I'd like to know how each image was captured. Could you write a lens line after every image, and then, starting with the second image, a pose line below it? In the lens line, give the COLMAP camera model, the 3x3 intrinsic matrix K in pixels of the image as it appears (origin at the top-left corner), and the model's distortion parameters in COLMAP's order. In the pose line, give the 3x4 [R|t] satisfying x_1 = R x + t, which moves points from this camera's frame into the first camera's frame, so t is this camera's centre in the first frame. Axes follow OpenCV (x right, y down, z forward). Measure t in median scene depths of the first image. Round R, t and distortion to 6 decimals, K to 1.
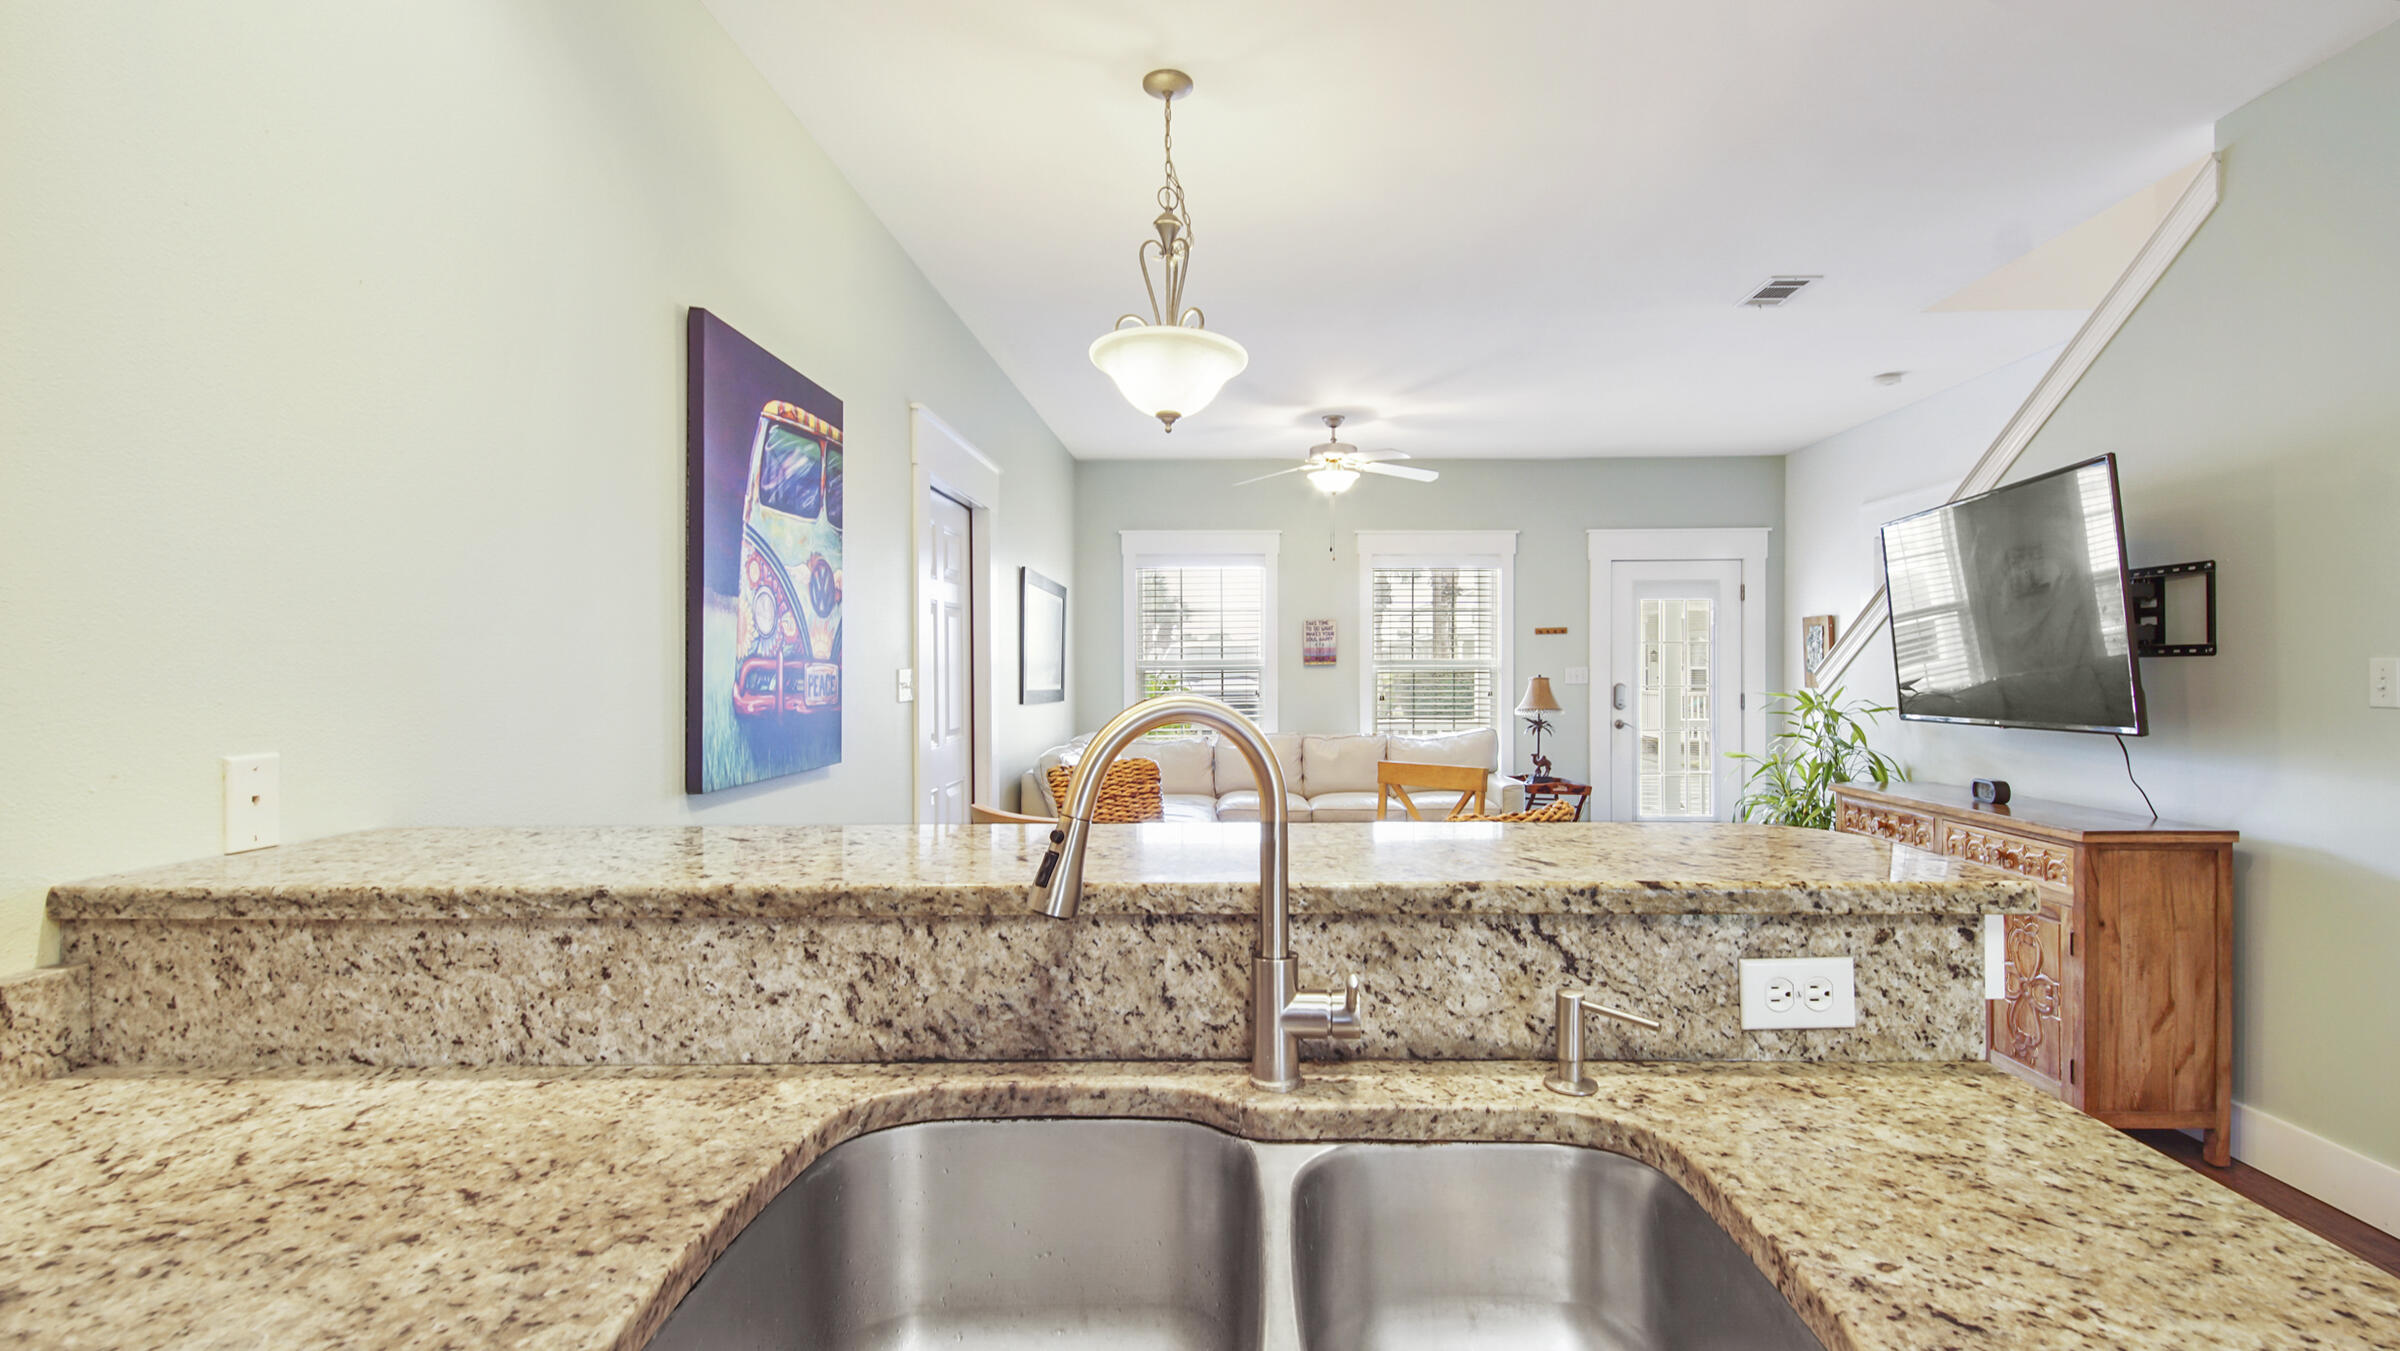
lens RADIAL K [[1068.5, 0, 1280.3], [0, 1068.5, 667.8], [0, 0, 1]] dist [0.000186, -0.006911]
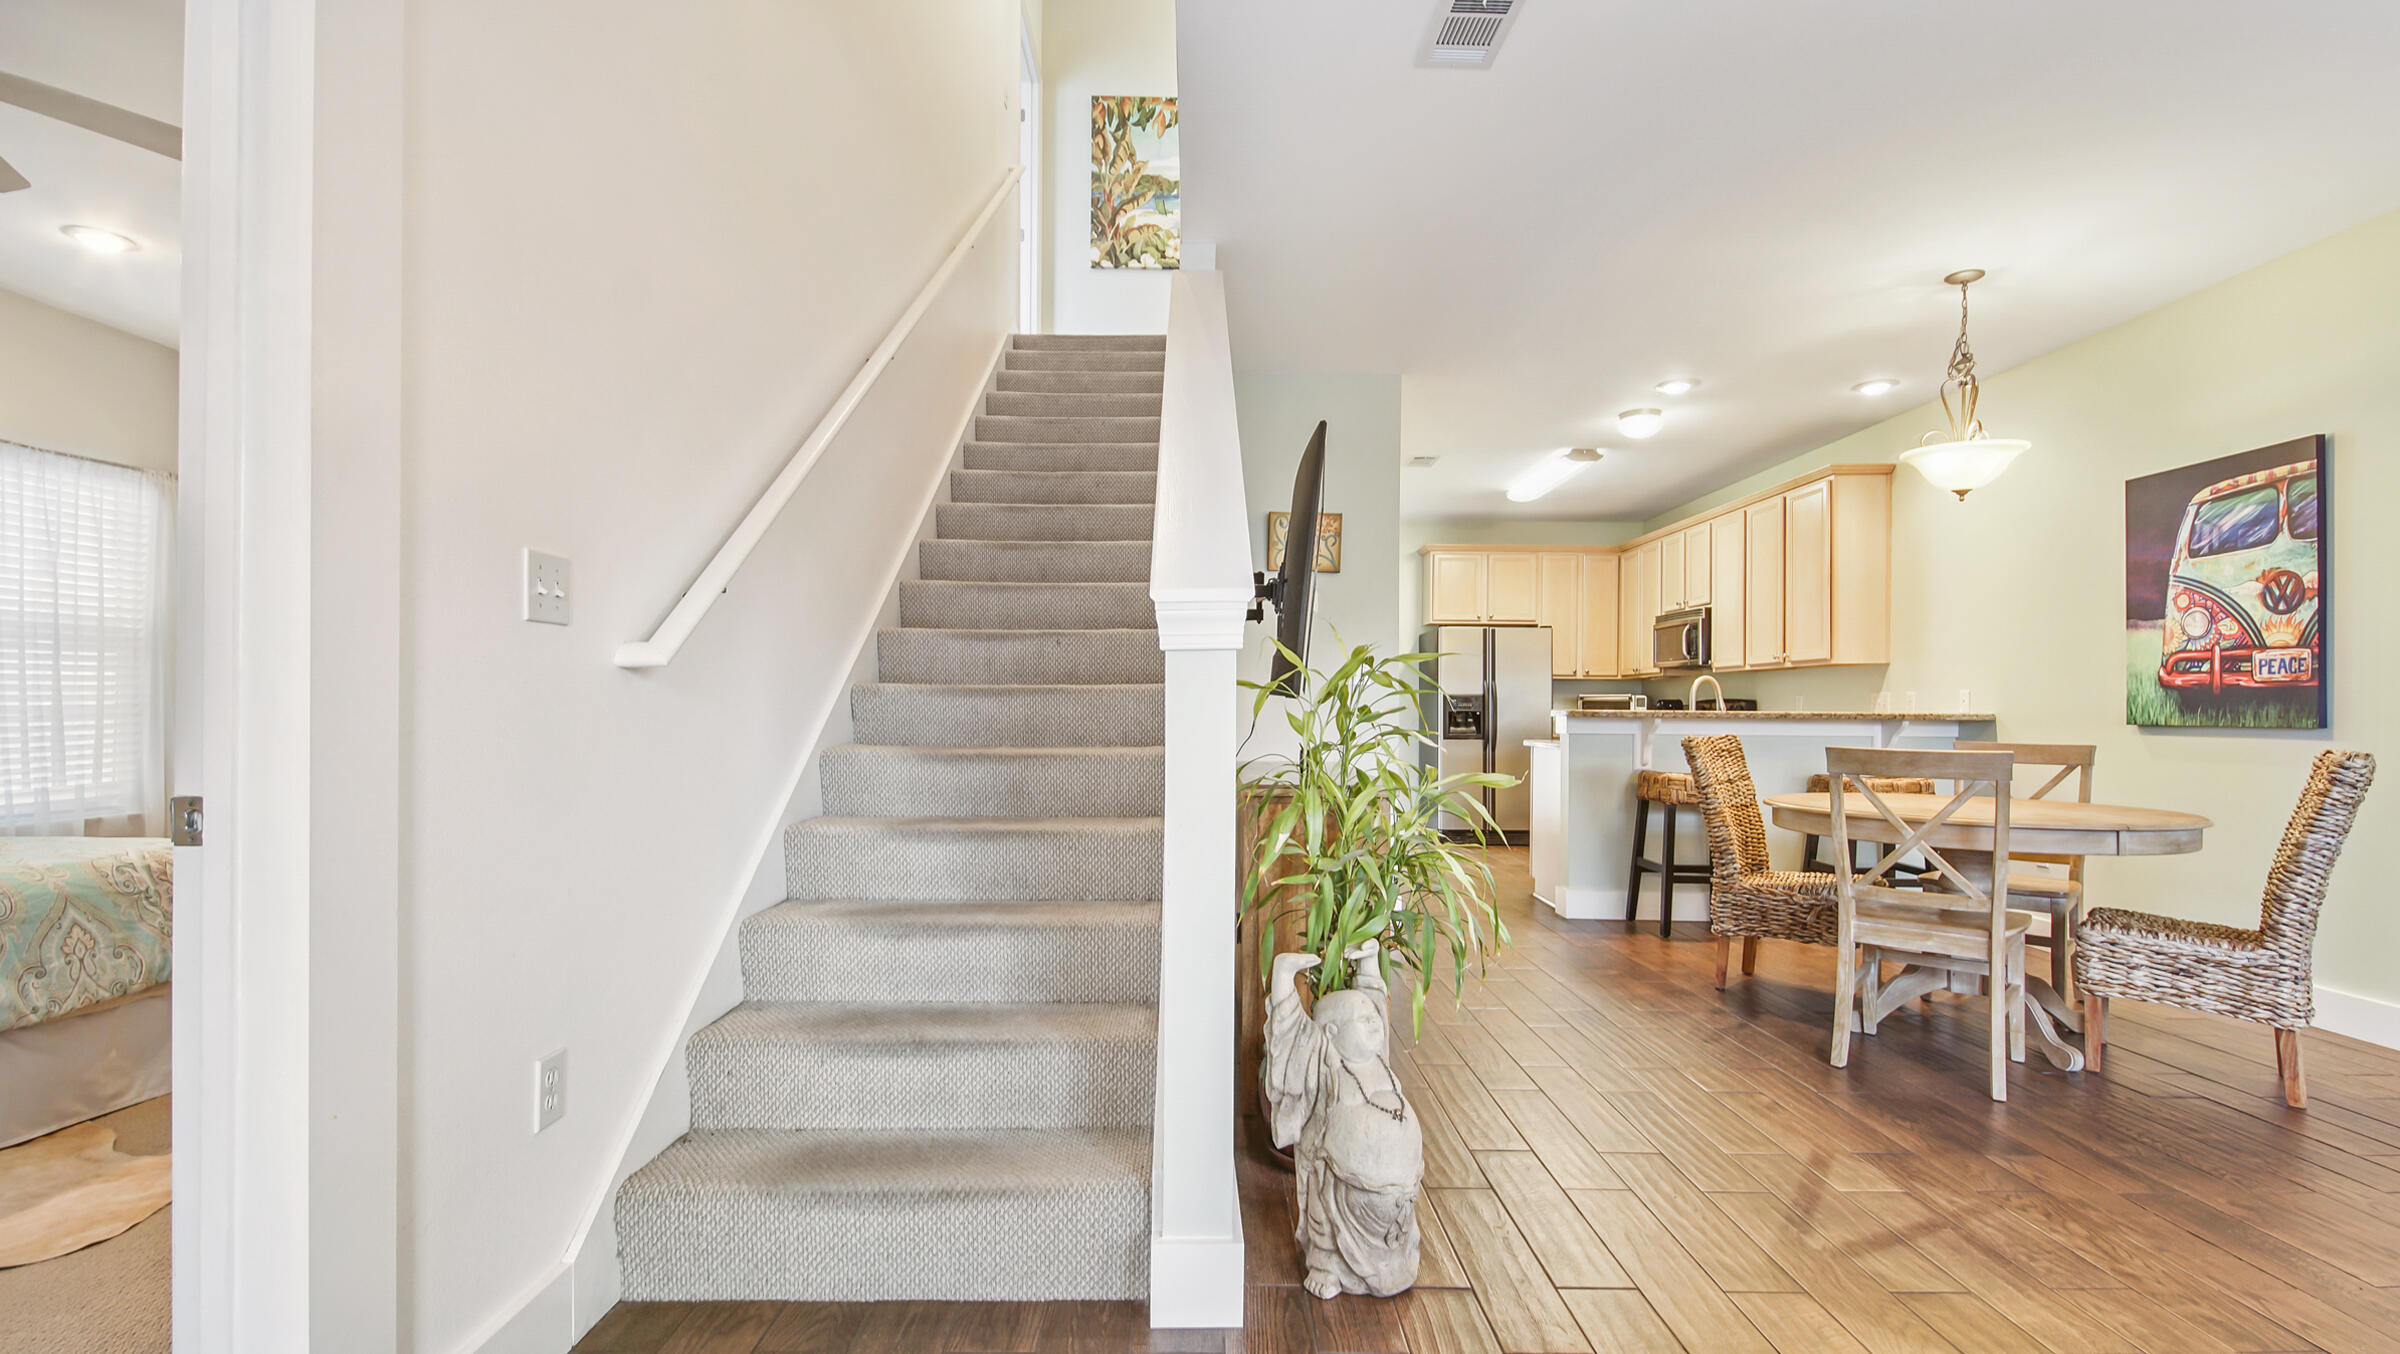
lens RADIAL K [[1061.3, 0, 1192.6], [0, 1061.3, 706.0], [0, 0, 1]] dist [0.028814, -0.020954]
pose [[-0.999885, -0.007553, 0.013142, 1.022485], [-0.007633, 0.999953, -0.006041, 0.095368], [-0.013096, -0.006141, -0.999895, 2.645277]]
